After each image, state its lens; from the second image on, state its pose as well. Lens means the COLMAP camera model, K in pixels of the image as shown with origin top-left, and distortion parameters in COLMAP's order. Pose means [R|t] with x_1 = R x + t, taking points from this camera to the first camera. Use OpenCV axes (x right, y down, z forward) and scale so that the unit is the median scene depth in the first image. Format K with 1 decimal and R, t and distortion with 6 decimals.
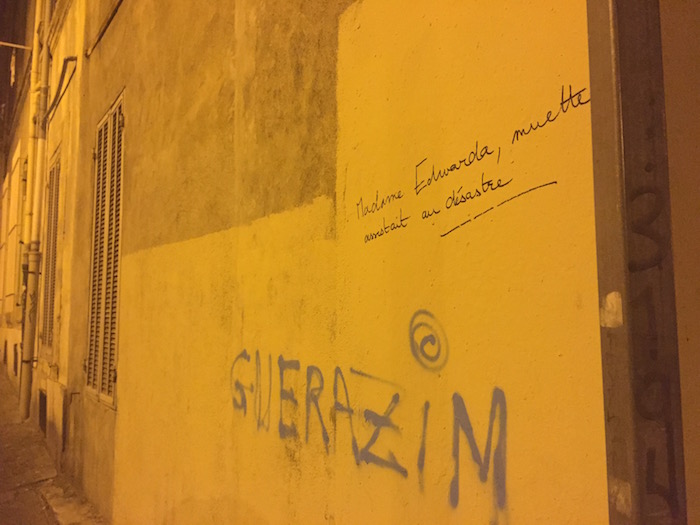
lens RADIAL K [[598.0, 0, 349.1], [0, 598.0, 258.9], [0, 0, 1]] dist [0.084089, -0.117229]
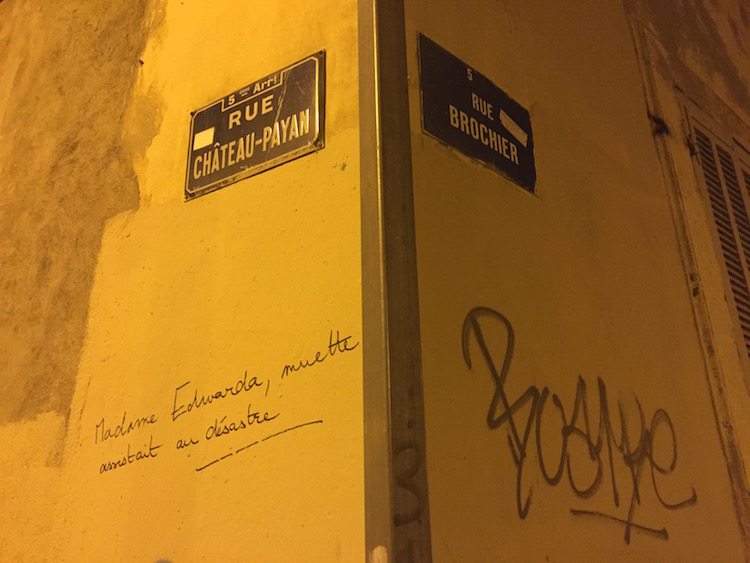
lens RADIAL K [[640.7, 0, 374.0], [0, 640.7, 277.6], [0, 0, 1]] dist [0.084089, -0.117229]
pose [[0.901650, 0.155204, 0.403658, -0.037923], [-0.025527, 0.950856, -0.308578, -0.016647], [-0.431714, 0.267925, 0.861301, -0.030253]]
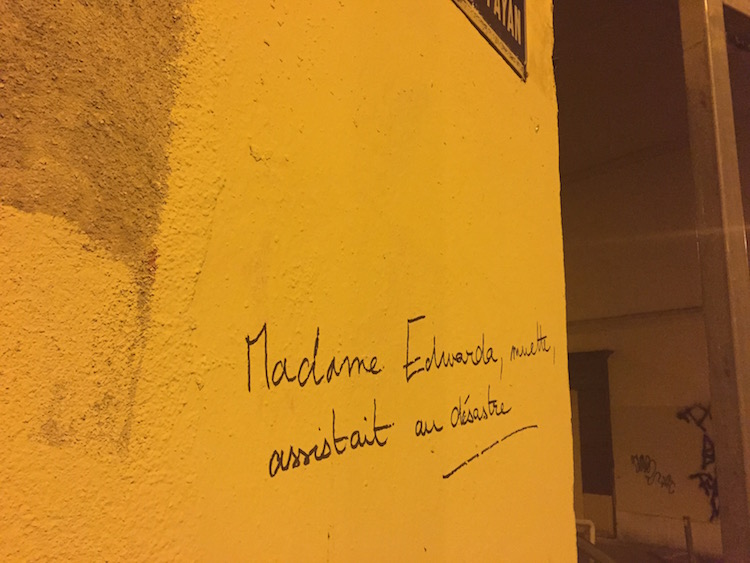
lens RADIAL K [[640.7, 0, 374.0], [0, 640.7, 277.6], [0, 0, 1]] dist [0.084089, -0.117229]
pose [[-0.384751, 0.191640, 0.902907, -0.319903], [-0.114497, 0.960745, -0.252705, -0.047787], [-0.915892, -0.200608, -0.347705, 1.094104]]
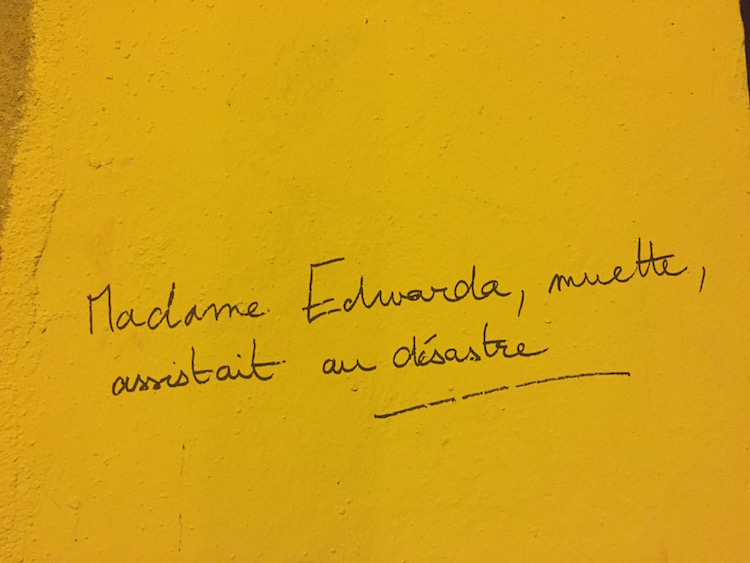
lens RADIAL K [[640.7, 0, 374.0], [0, 640.7, 277.6], [0, 0, 1]] dist [0.084089, -0.117229]
pose [[0.462075, 0.160124, 0.872265, -0.305276], [-0.121194, 0.985739, -0.116753, -0.078118], [-0.878521, -0.051765, 0.474891, 0.624869]]
